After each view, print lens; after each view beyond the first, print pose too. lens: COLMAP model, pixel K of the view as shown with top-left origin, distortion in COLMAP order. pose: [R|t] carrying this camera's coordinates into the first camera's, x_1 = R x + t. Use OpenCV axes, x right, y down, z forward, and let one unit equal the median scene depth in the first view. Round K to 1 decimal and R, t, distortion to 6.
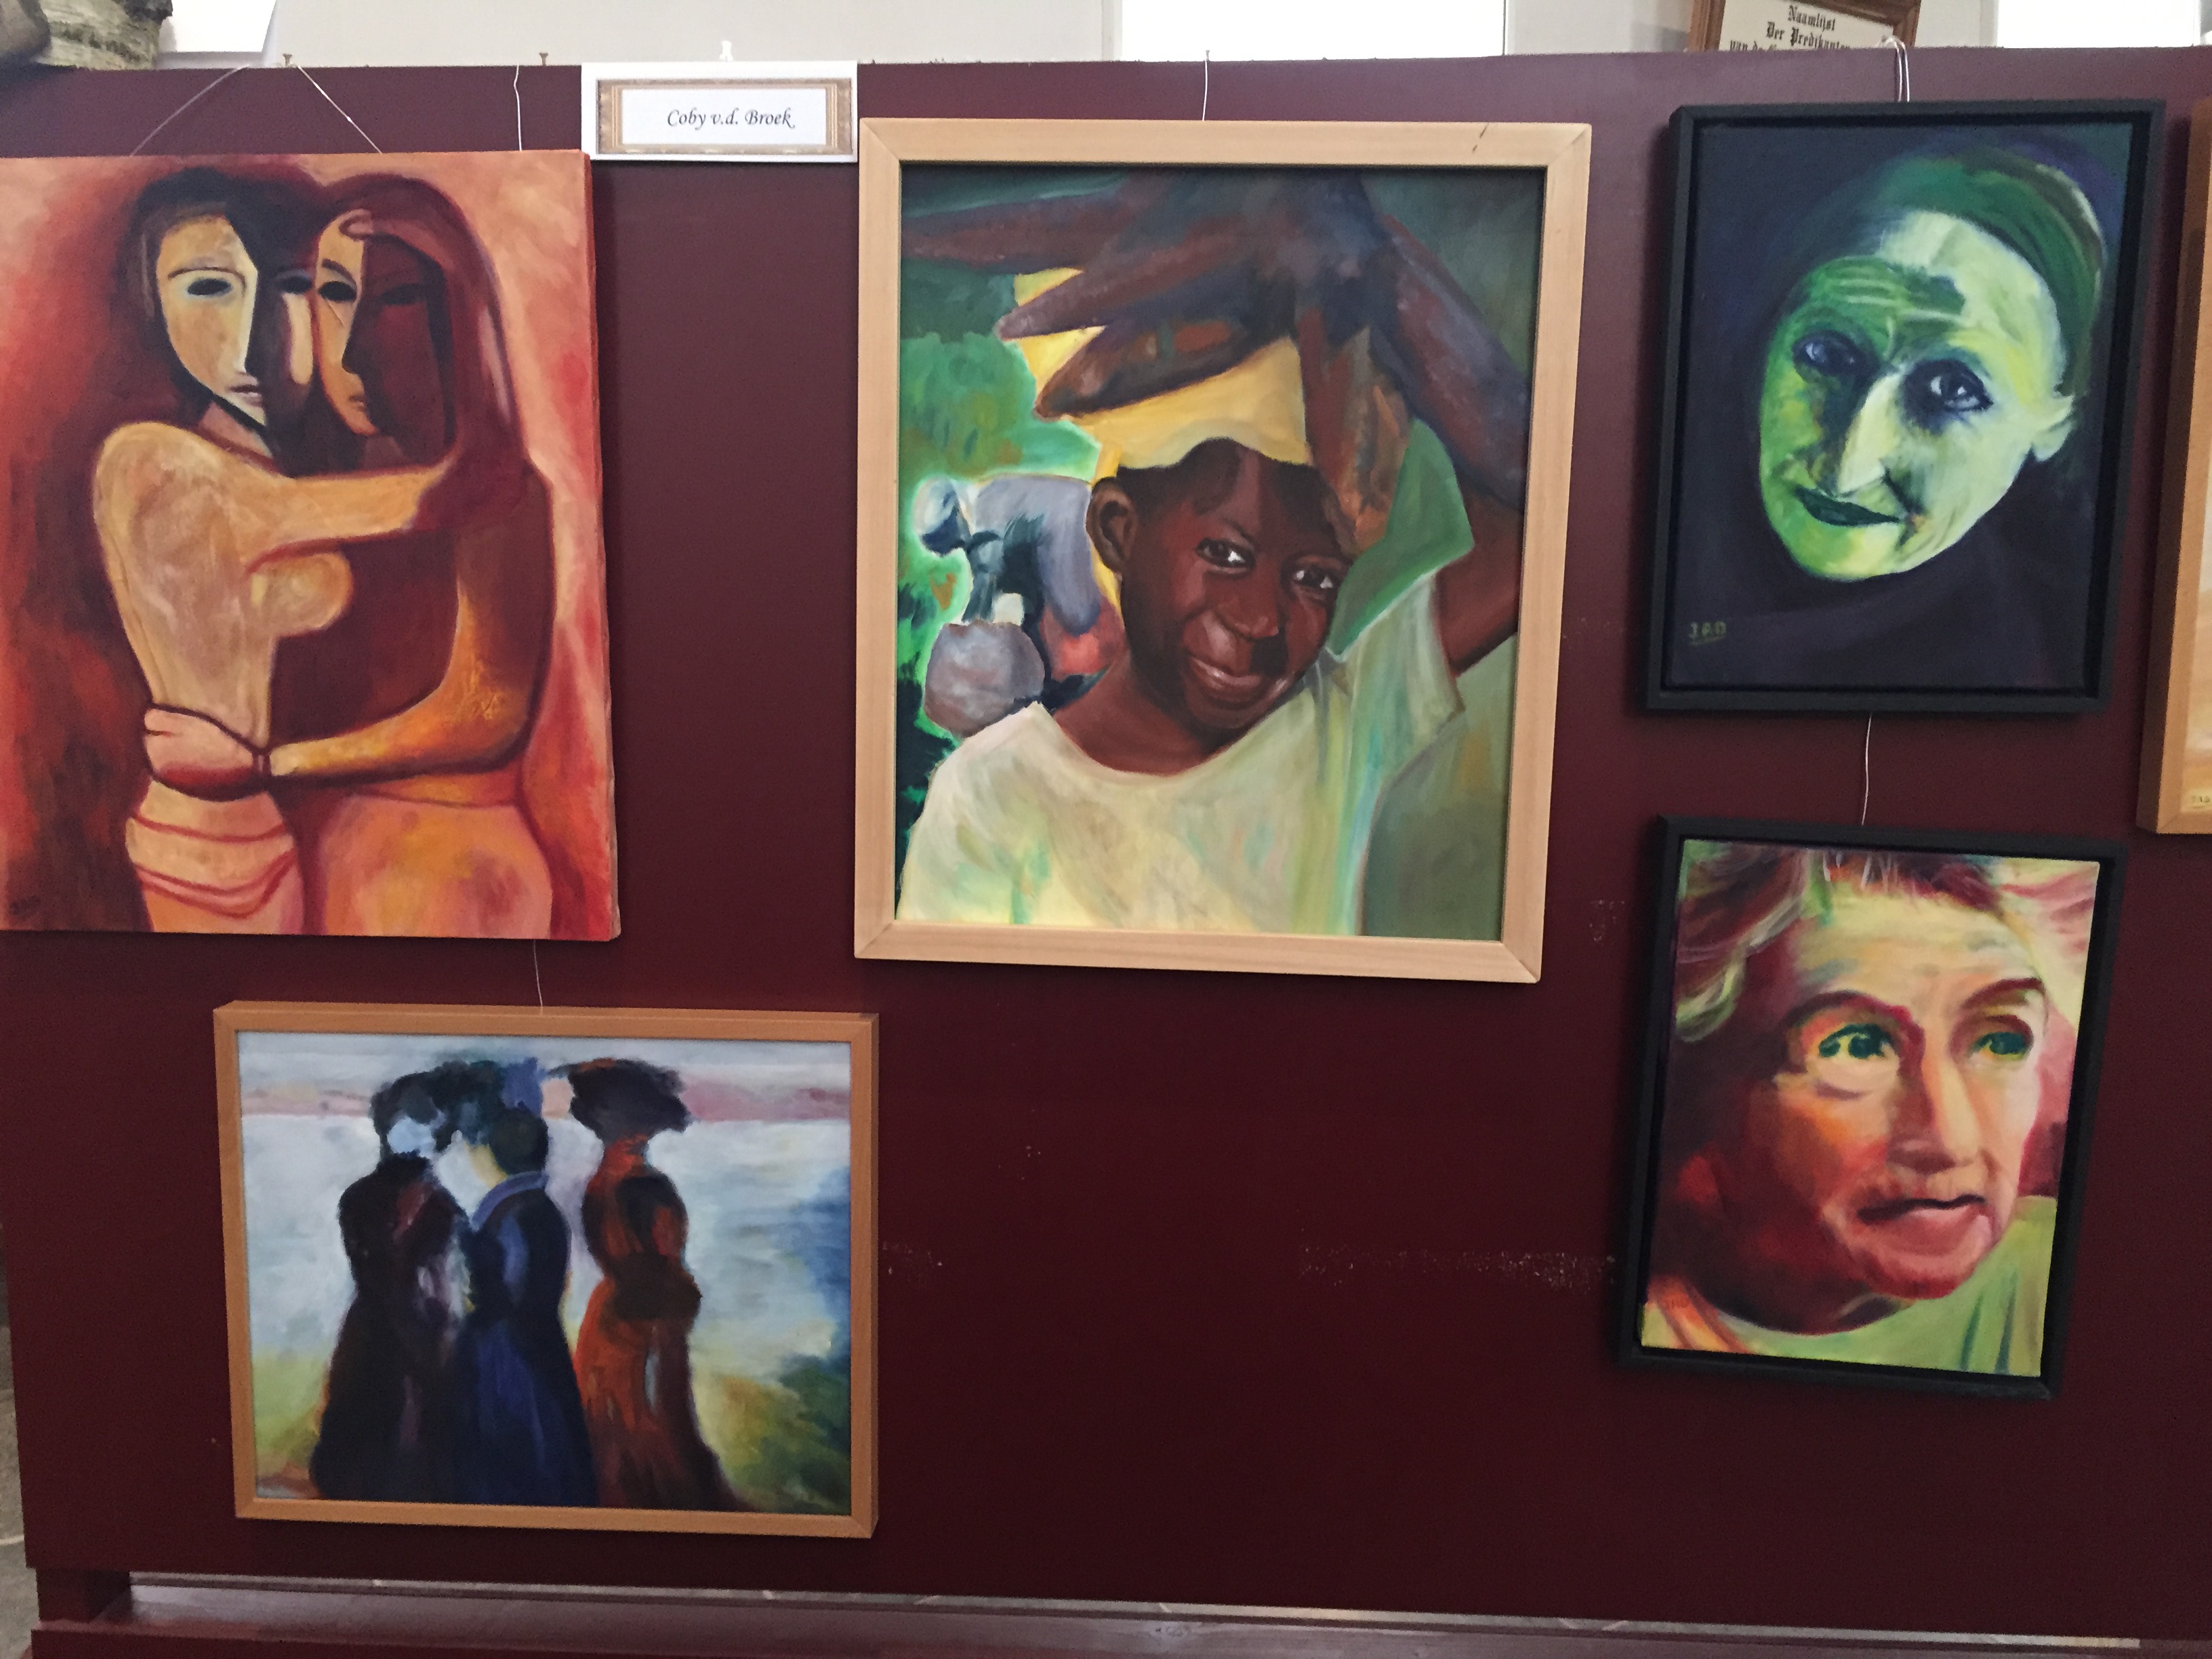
lens RADIAL K [[1892.8, 0, 1106.5], [0, 1892.8, 839.4], [0, 0, 1]] dist [0.079646, -0.105049]
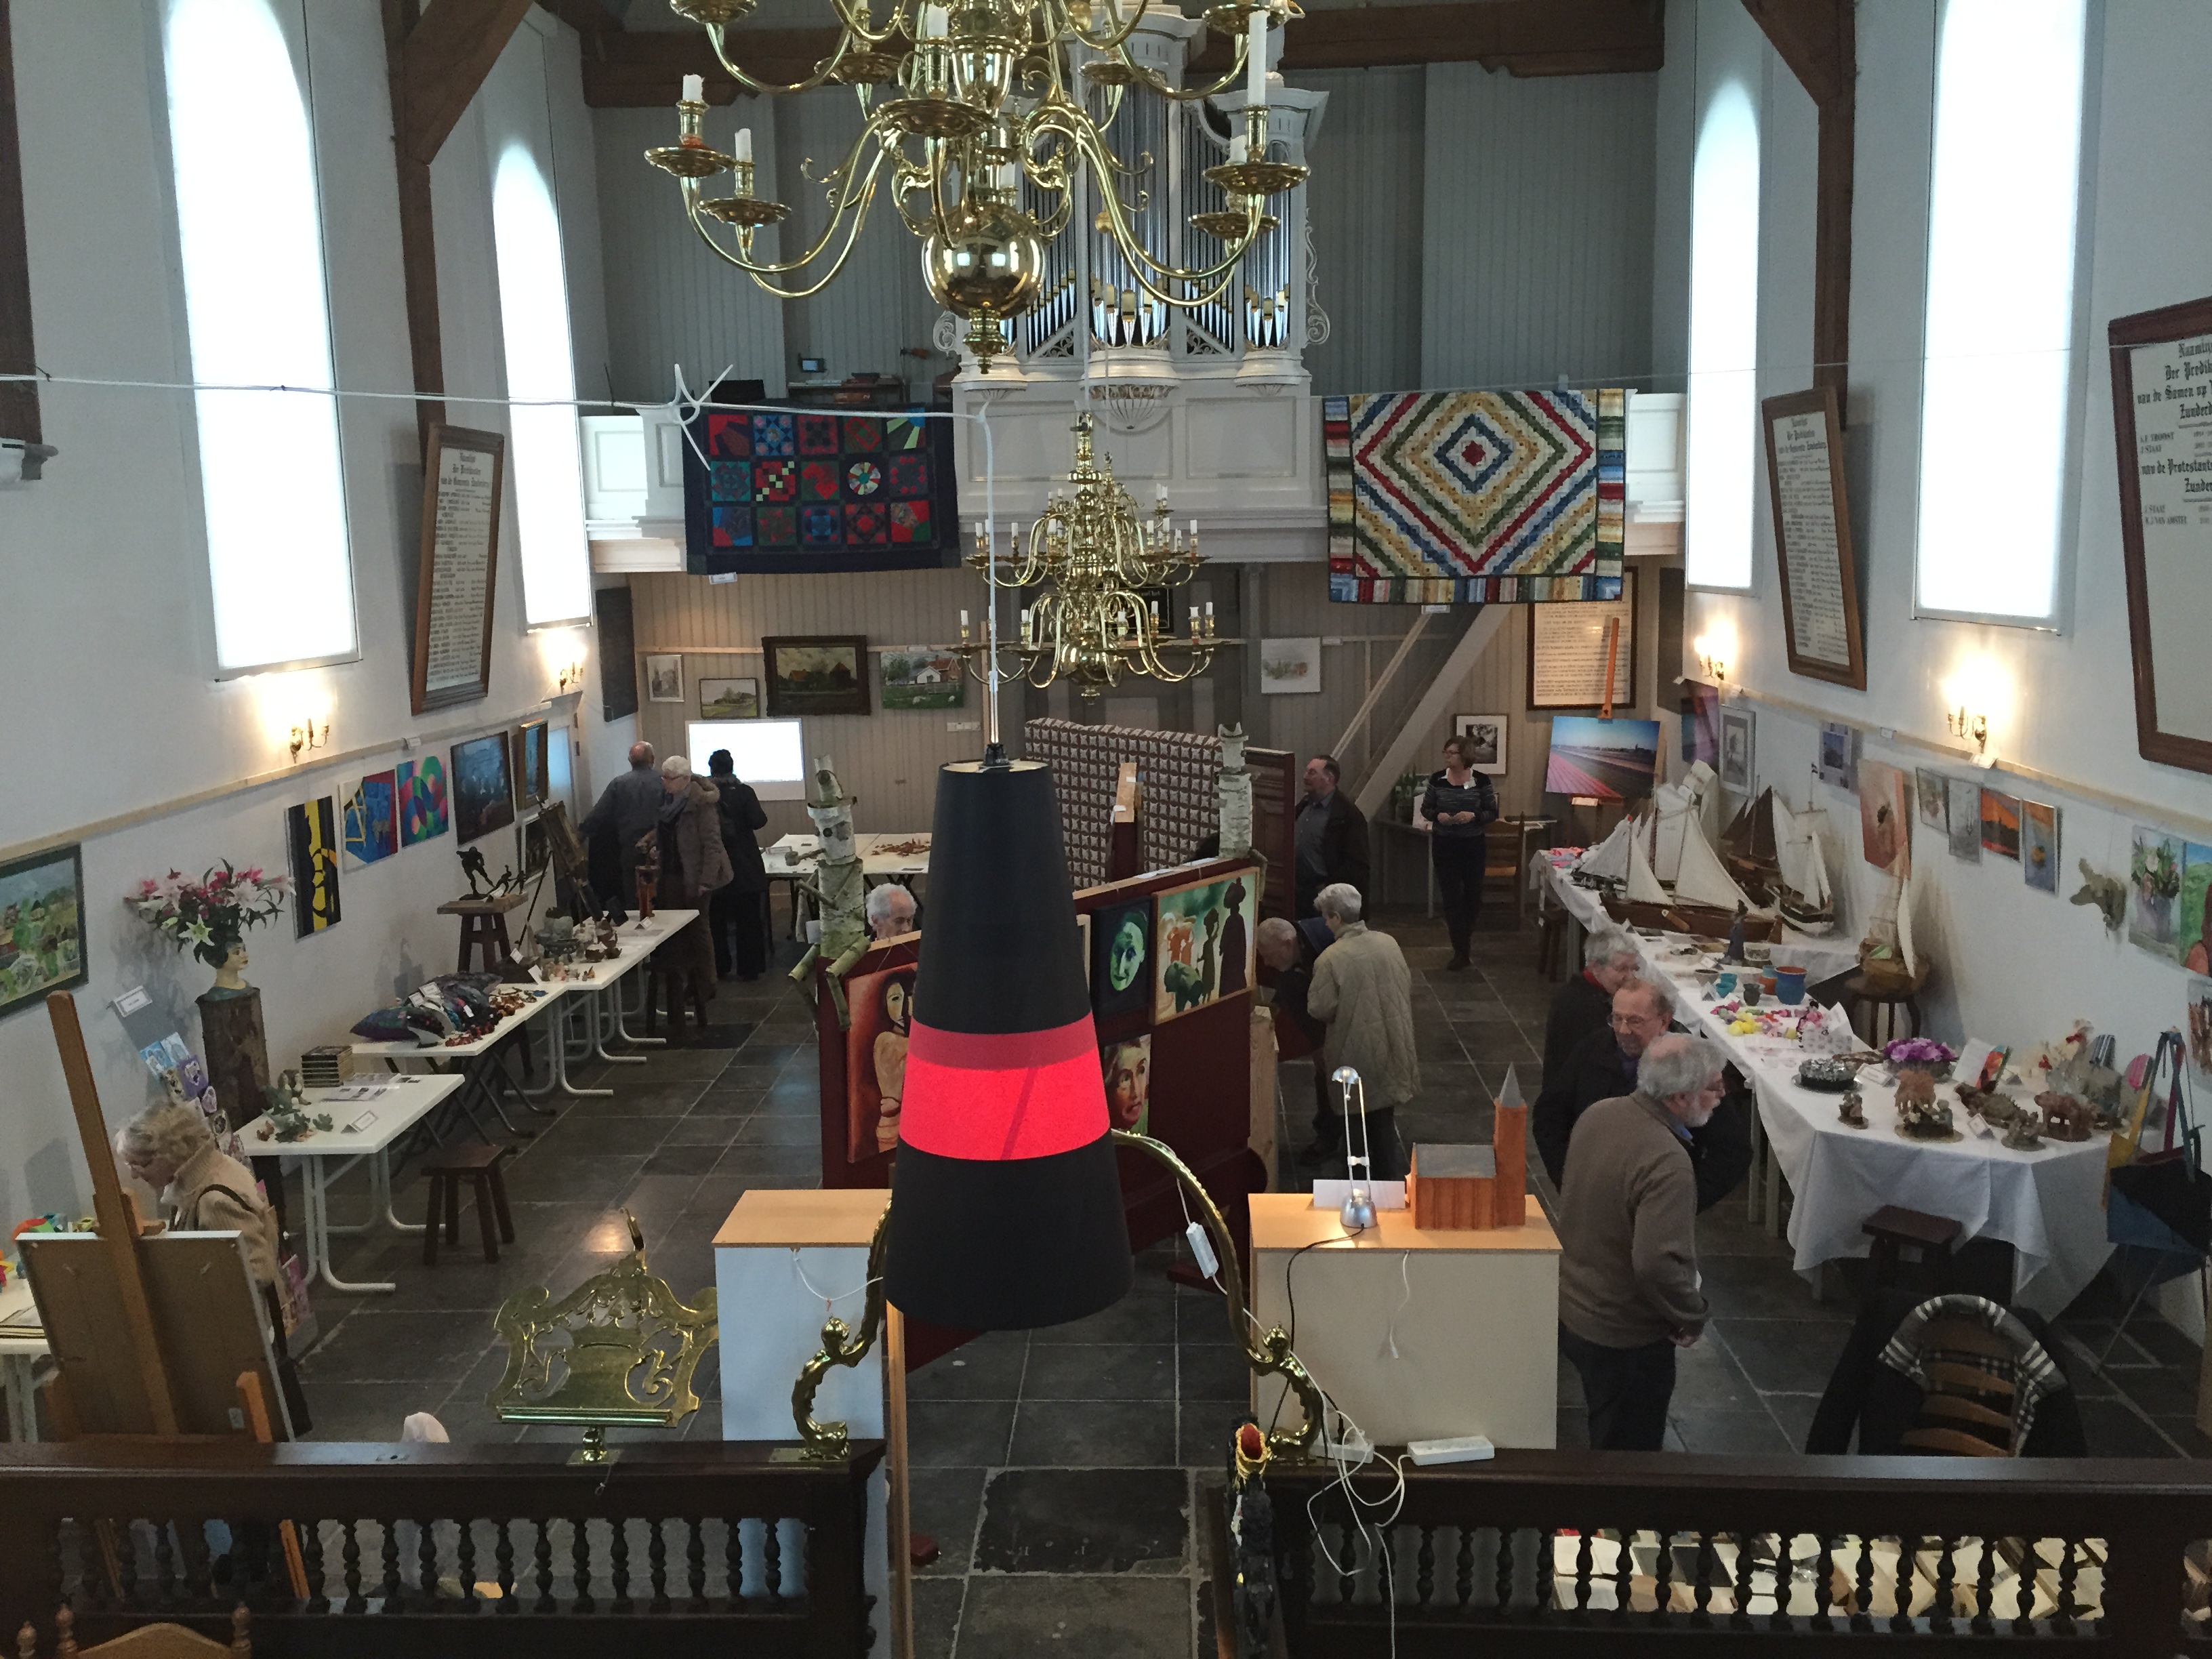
lens RADIAL K [[1892.8, 0, 1112.0], [0, 1892.8, 815.6], [0, 0, 1]] dist [0.079646, -0.105049]
pose [[0.543465, -0.127195, 0.829739, -3.689637], [0.112655, 0.990563, 0.078061, -0.974583], [-0.831838, 0.051050, 0.552665, -1.771944]]
